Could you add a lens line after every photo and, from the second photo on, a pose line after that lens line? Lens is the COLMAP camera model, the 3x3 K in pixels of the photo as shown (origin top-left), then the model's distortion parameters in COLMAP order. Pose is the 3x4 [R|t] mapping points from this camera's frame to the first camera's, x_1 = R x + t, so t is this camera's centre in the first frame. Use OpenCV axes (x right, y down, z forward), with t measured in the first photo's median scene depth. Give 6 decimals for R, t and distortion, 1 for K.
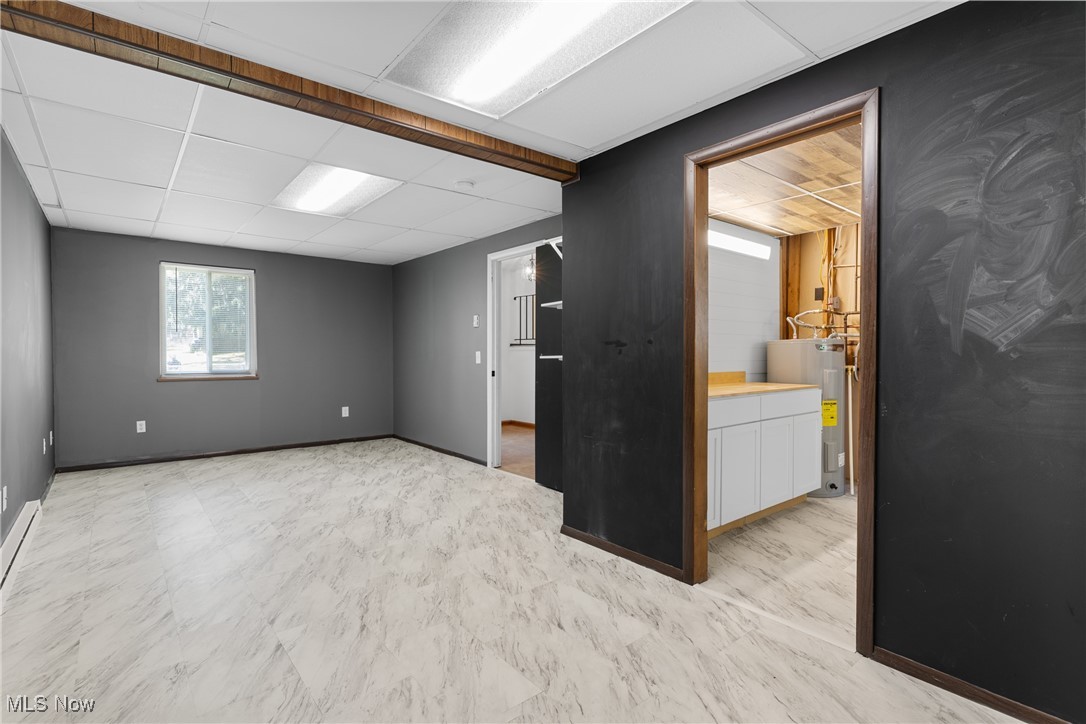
lens RADIAL K [[519.8, 0, 542.0], [0, 519.8, 352.5], [0, 0, 1]] dist [0.003438, -0.000604]
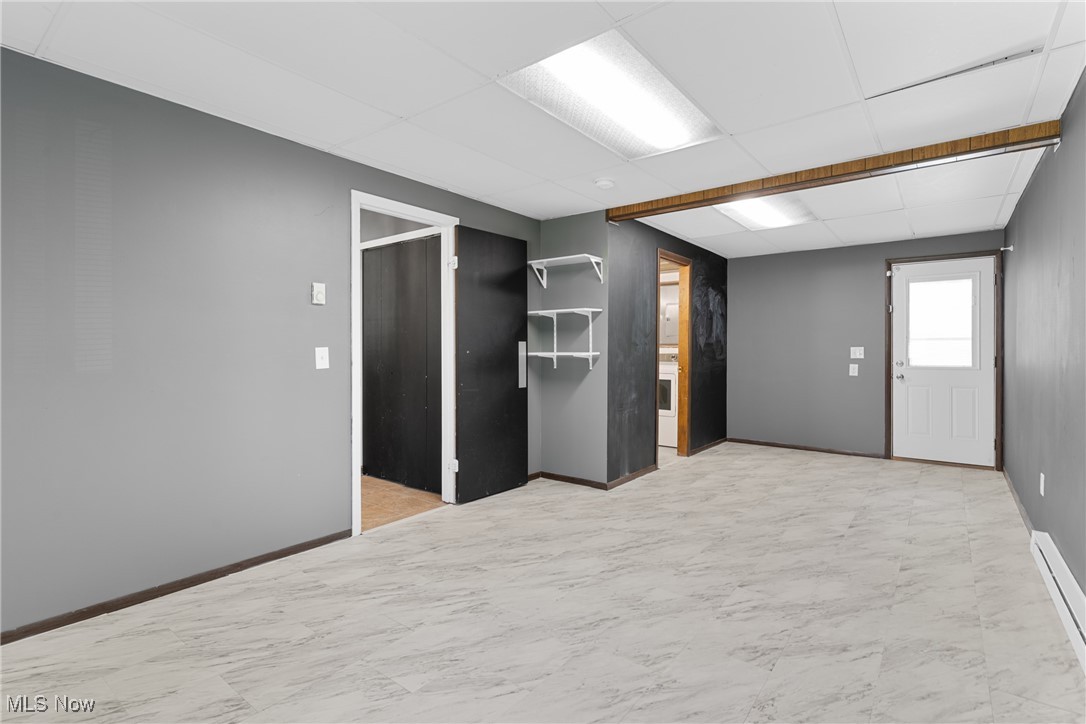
lens RADIAL K [[523.4, 0, 541.0], [0, 523.4, 340.2], [0, 0, 1]] dist [-0.005042, 0.000220]
pose [[-0.223769, 0.015503, 0.974519, -1.306614], [-0.003749, 0.999852, -0.016766, -0.001427], [-0.974635, -0.007405, -0.223678, 1.595281]]
